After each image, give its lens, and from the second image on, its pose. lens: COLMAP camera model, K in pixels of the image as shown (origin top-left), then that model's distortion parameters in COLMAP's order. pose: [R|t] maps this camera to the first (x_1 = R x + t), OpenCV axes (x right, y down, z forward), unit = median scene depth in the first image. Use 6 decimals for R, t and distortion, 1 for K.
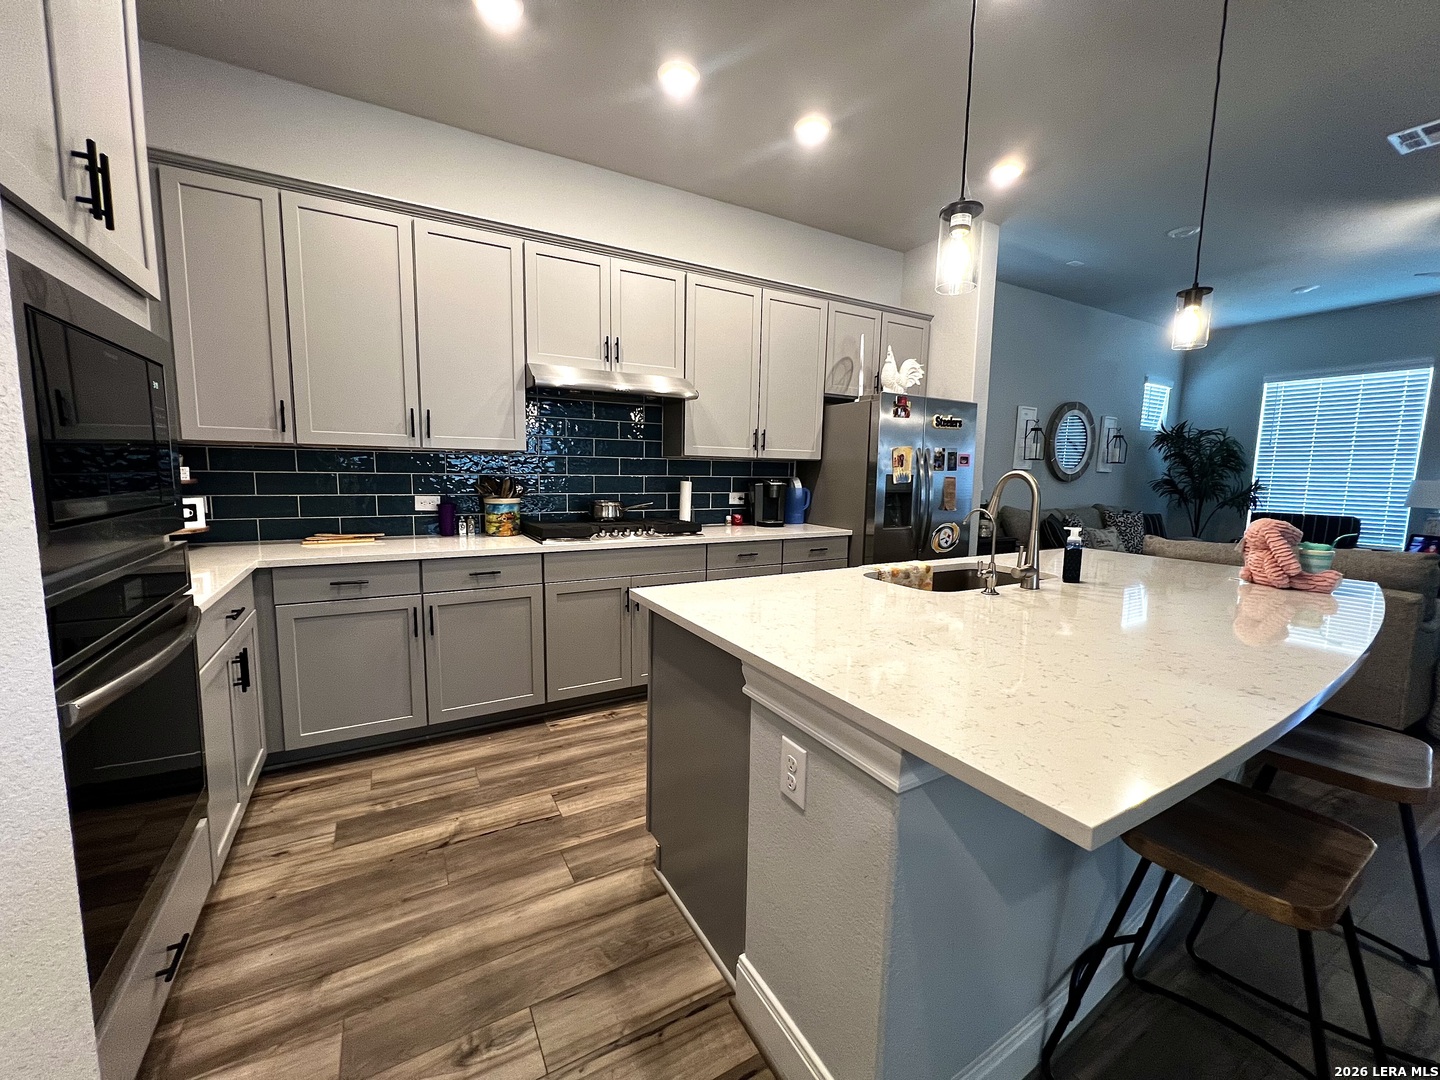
lens RADIAL K [[574.9, 0, 718.6], [0, 574.9, 535.4], [0, 0, 1]] dist [-0.007573, 0.002449]
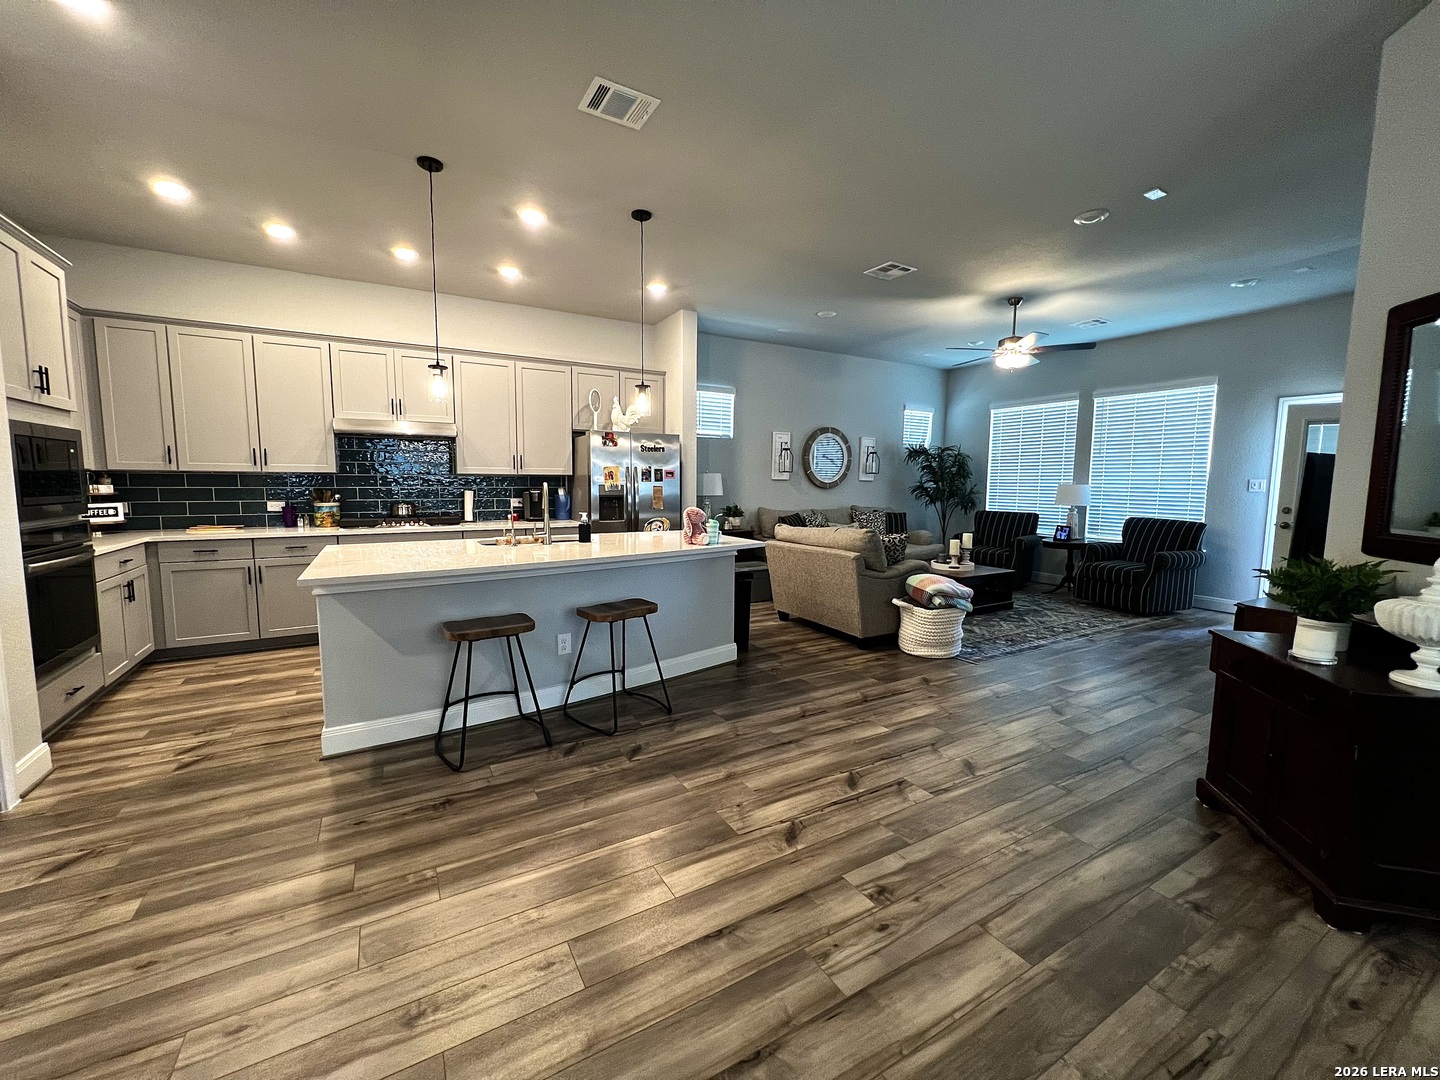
lens RADIAL K [[574.9, 0, 716.0], [0, 574.9, 534.1], [0, 0, 1]] dist [-0.007573, 0.002449]
pose [[0.999931, -0.010585, 0.005118, 0.742428], [0.010691, 0.999718, -0.021208, 0.071568], [-0.004893, 0.021262, 0.999762, -0.612703]]
